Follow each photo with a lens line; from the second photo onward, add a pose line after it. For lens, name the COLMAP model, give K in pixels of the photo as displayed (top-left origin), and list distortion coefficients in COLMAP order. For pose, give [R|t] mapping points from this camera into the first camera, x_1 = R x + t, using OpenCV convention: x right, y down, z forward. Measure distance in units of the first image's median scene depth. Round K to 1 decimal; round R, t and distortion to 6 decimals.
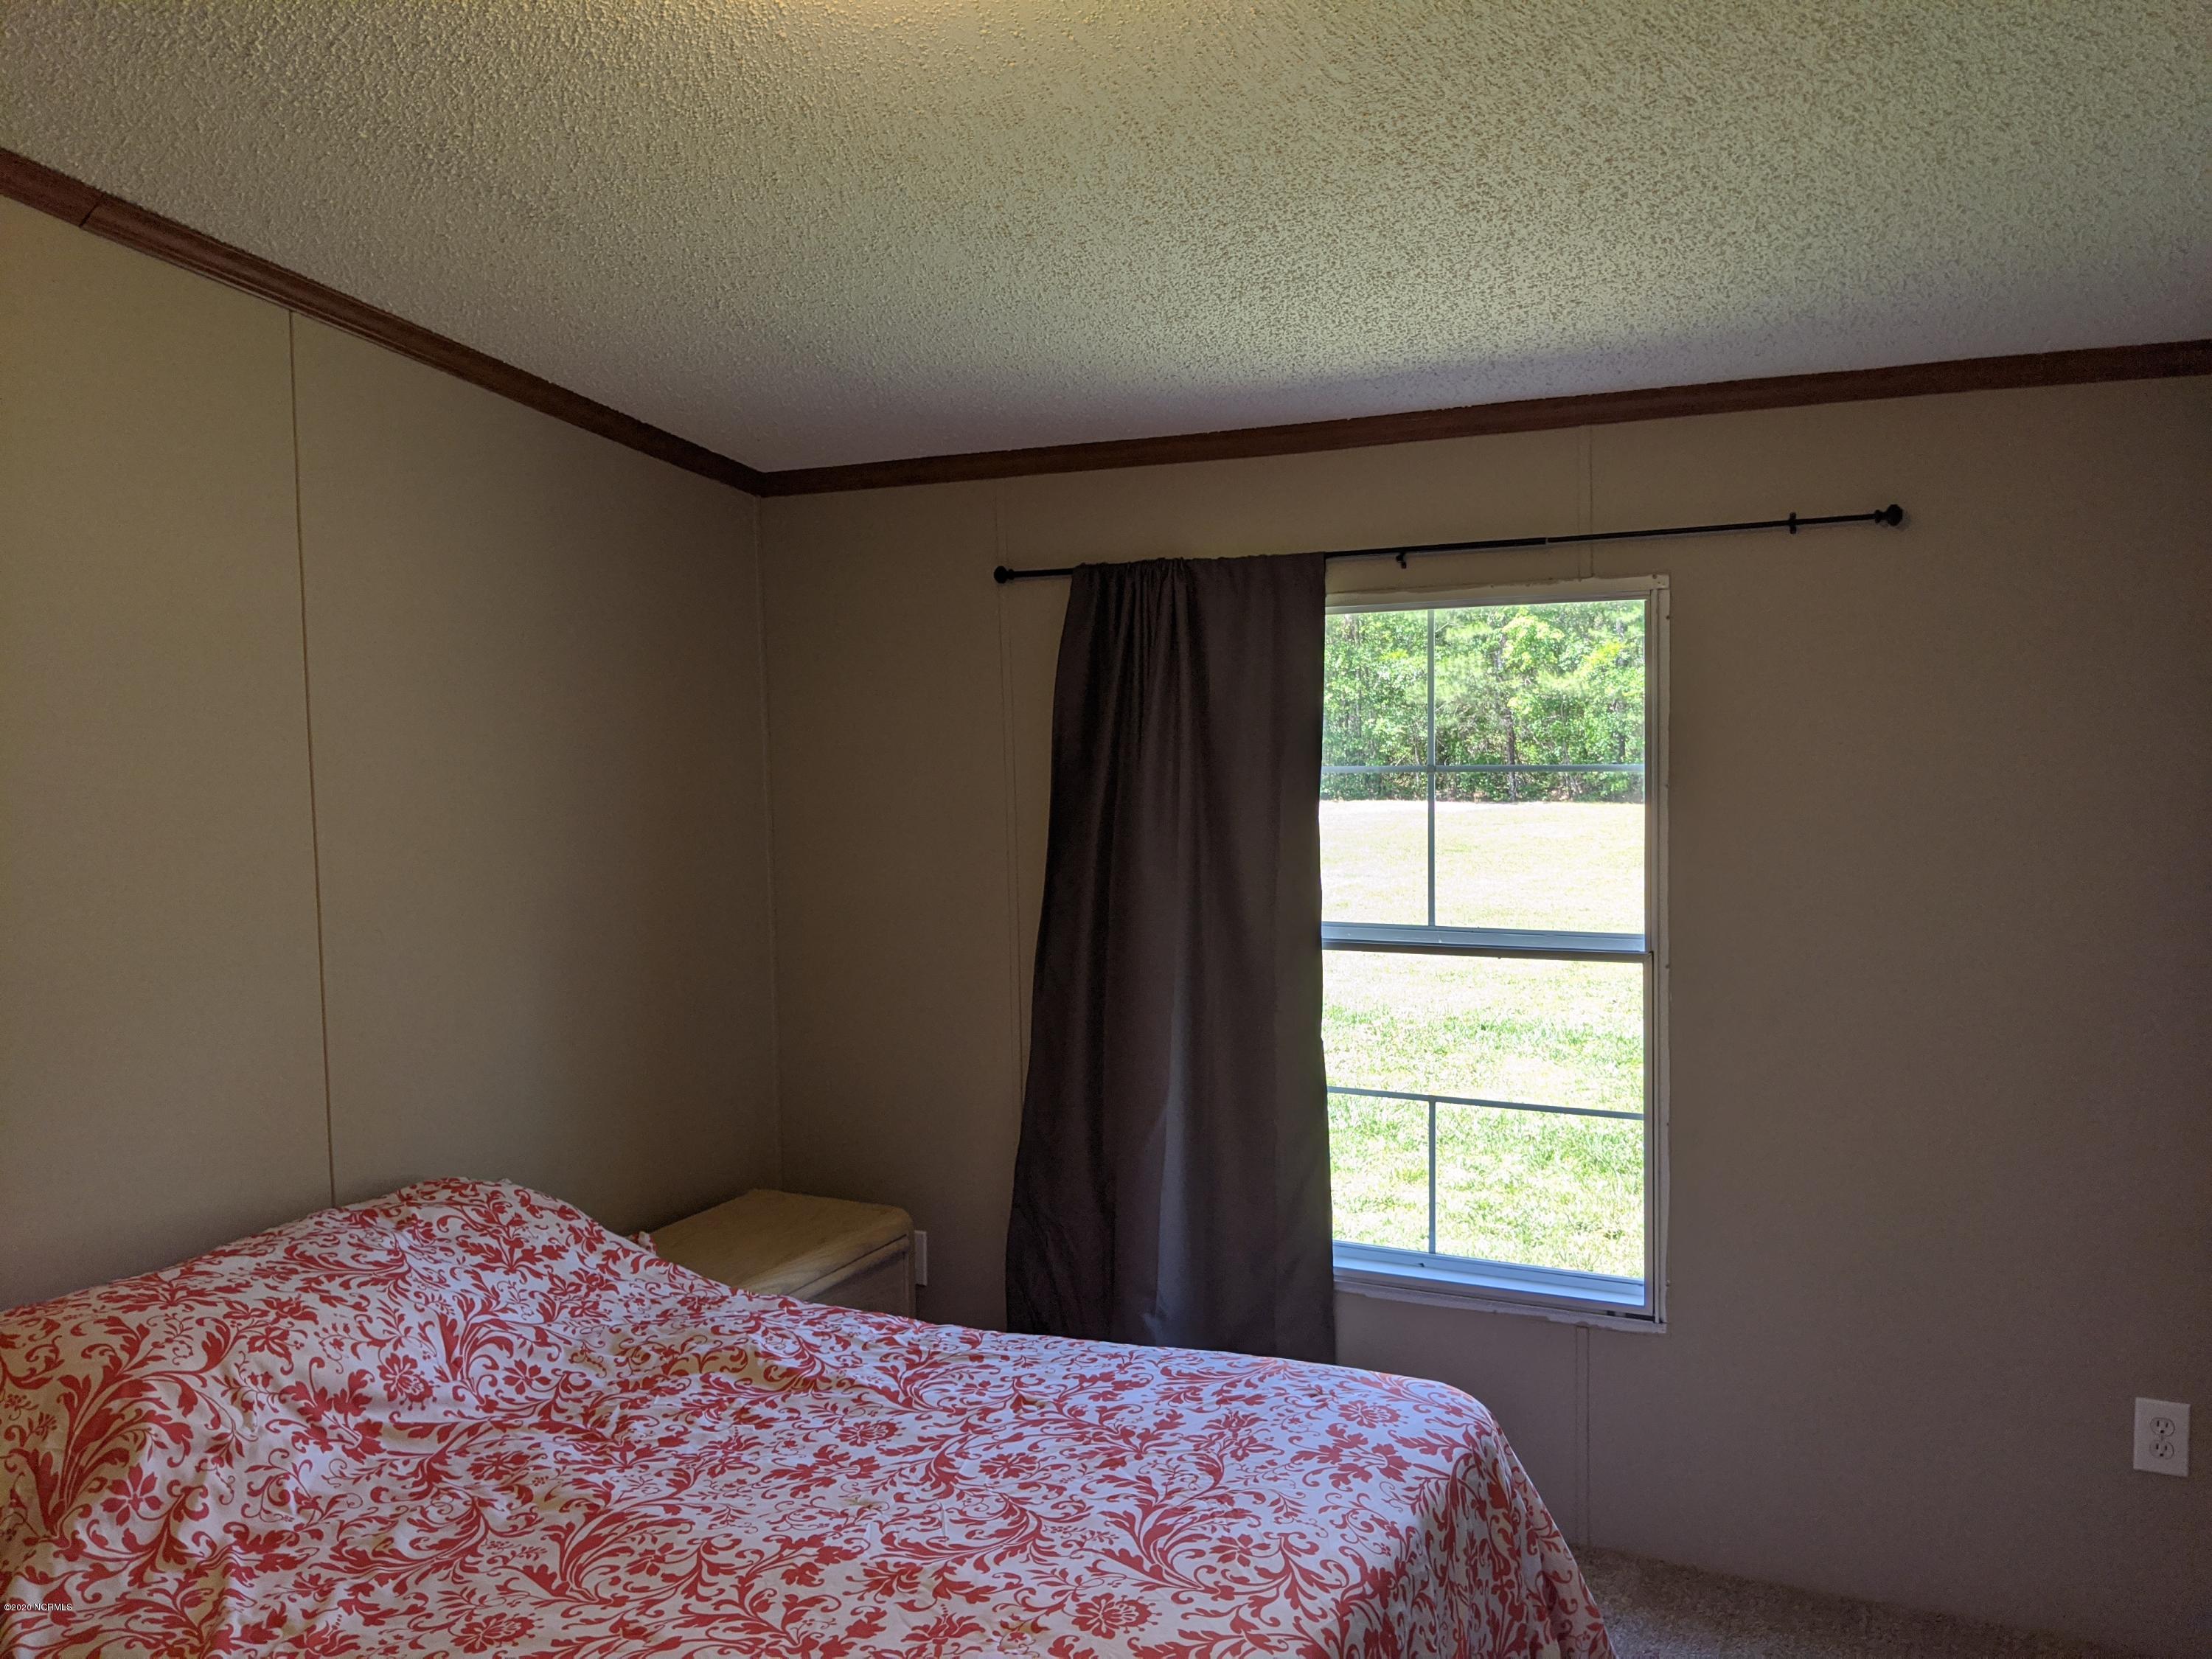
lens RADIAL K [[1780.0, 0, 1107.8], [0, 1780.0, 835.3], [0, 0, 1]] dist [0.064843, -0.122458]
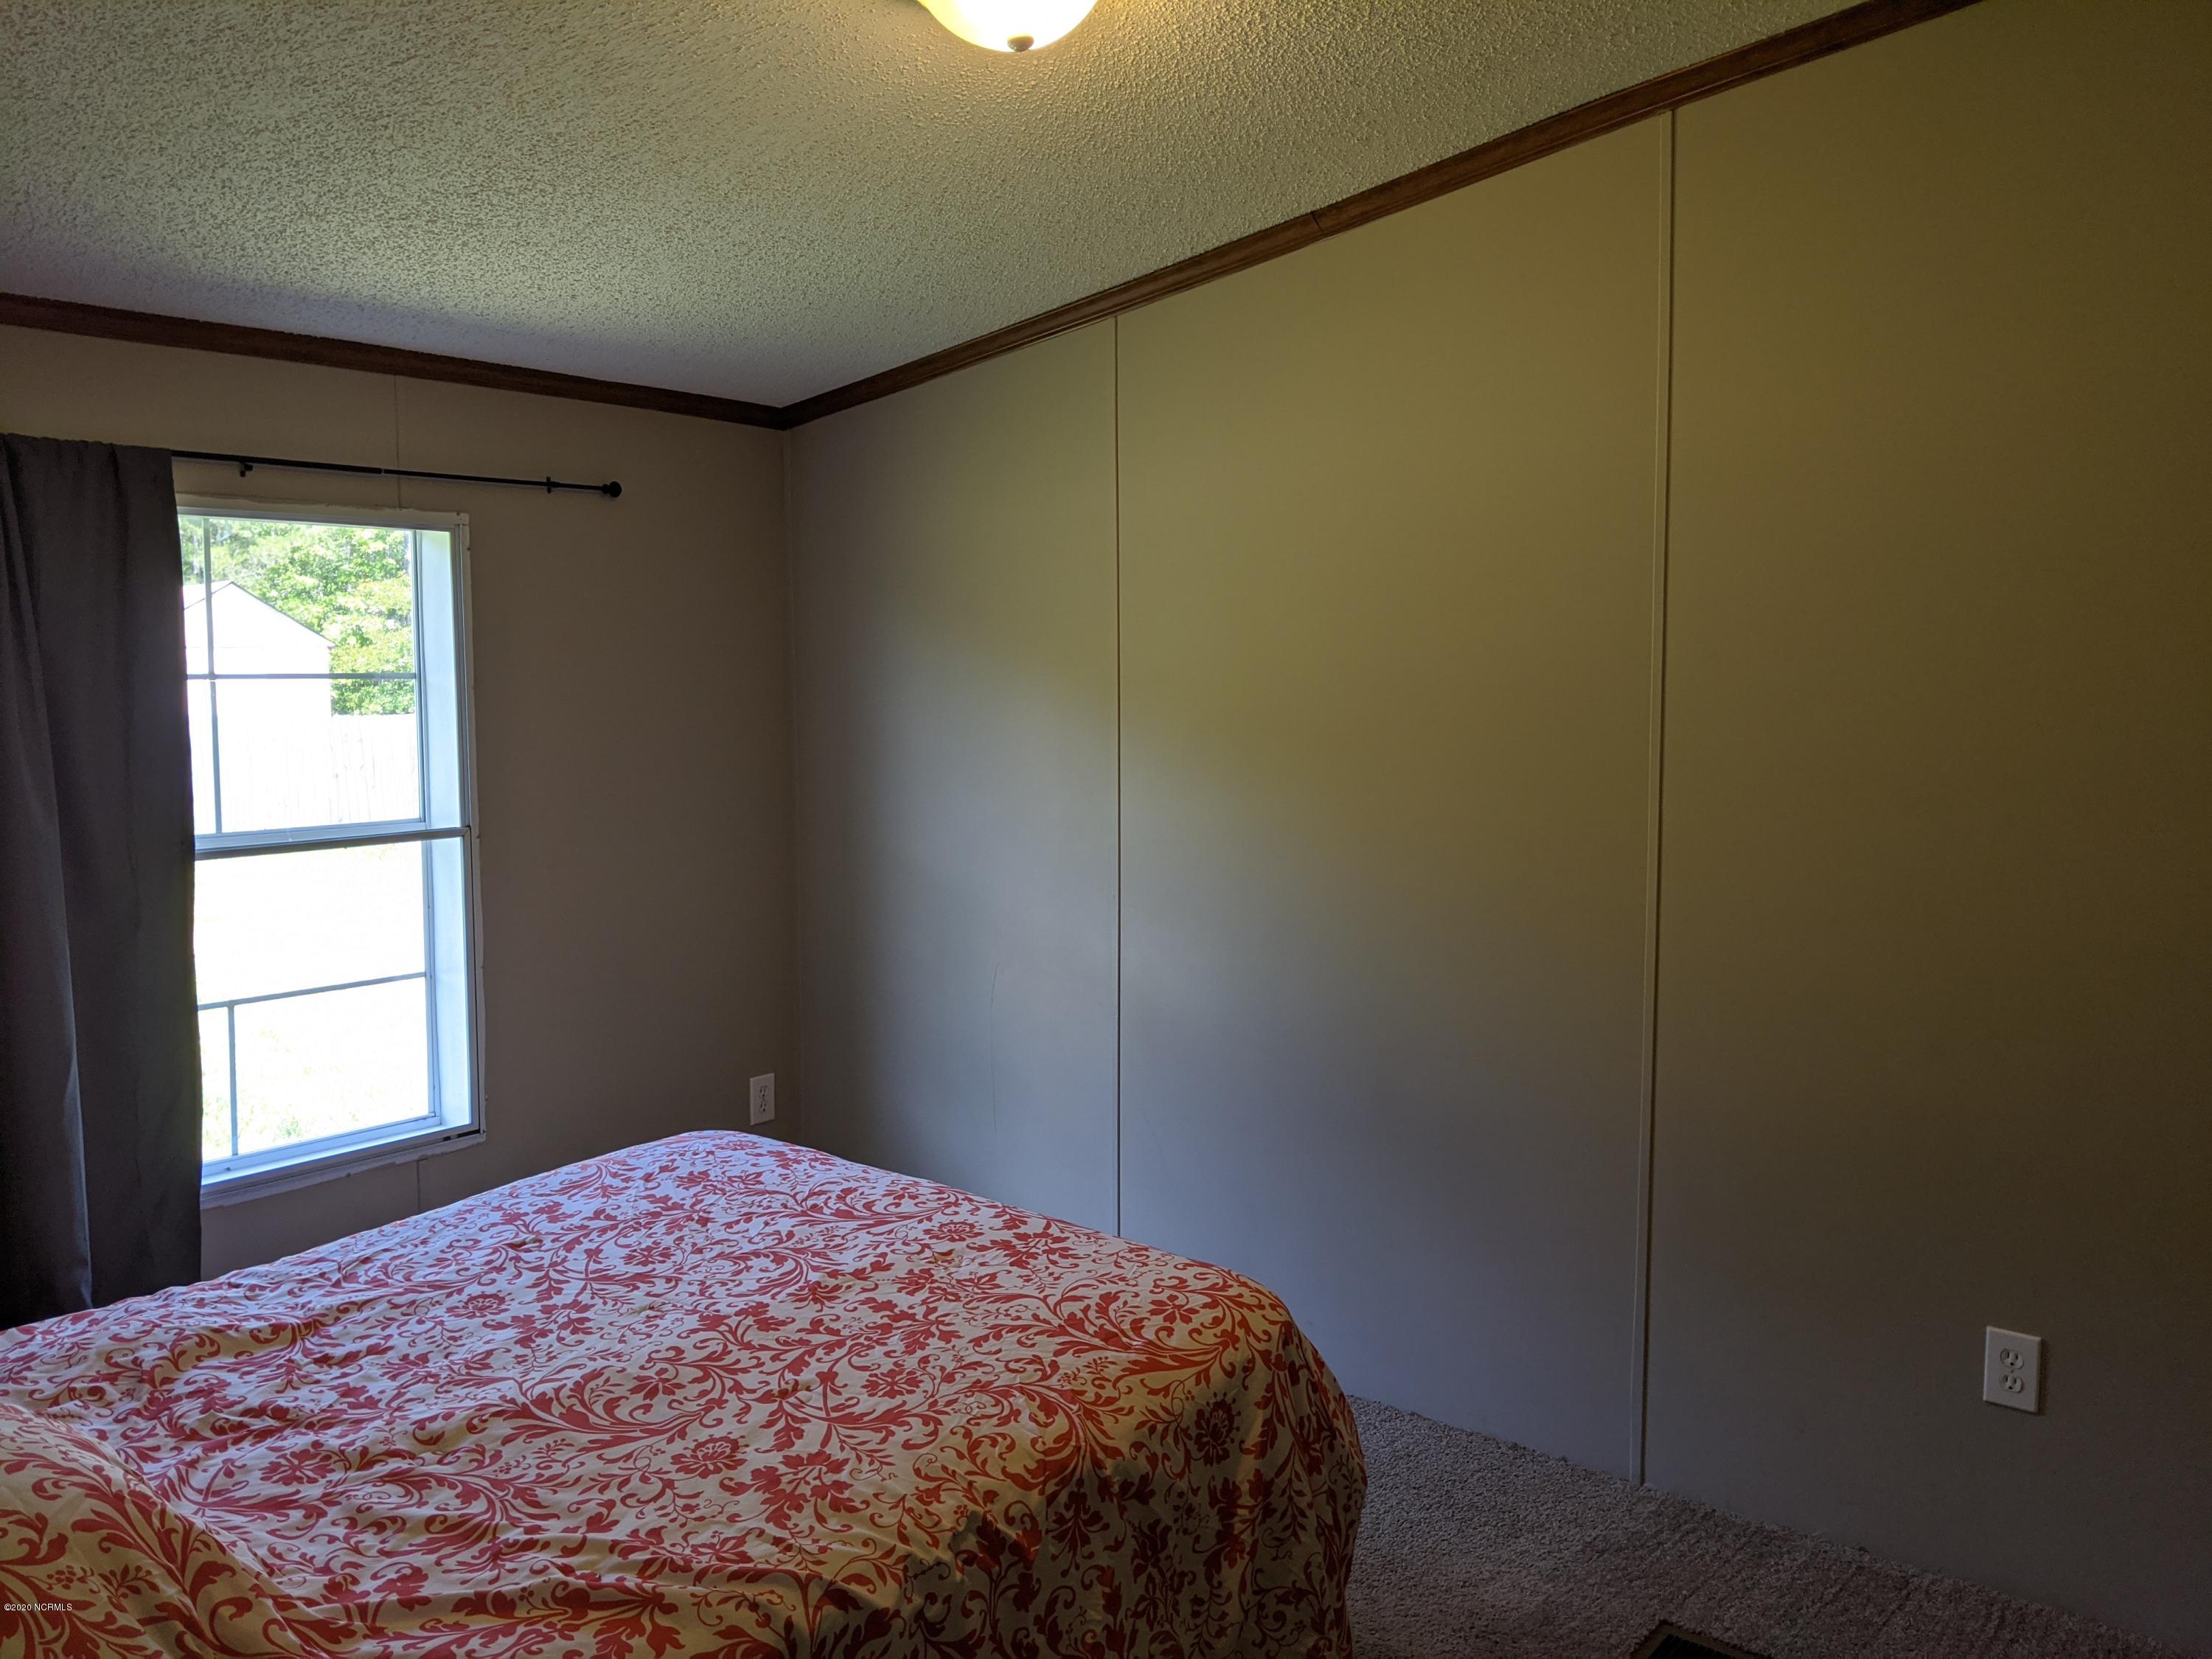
lens RADIAL K [[1780.0, 0, 1098.5], [0, 1780.0, 807.6], [0, 0, 1]] dist [0.064843, -0.122458]
pose [[0.207639, -0.060459, 0.976335, -1.042867], [0.062148, 0.996887, 0.048515, 0.027264], [-0.976229, 0.050604, 0.210750, 0.441320]]
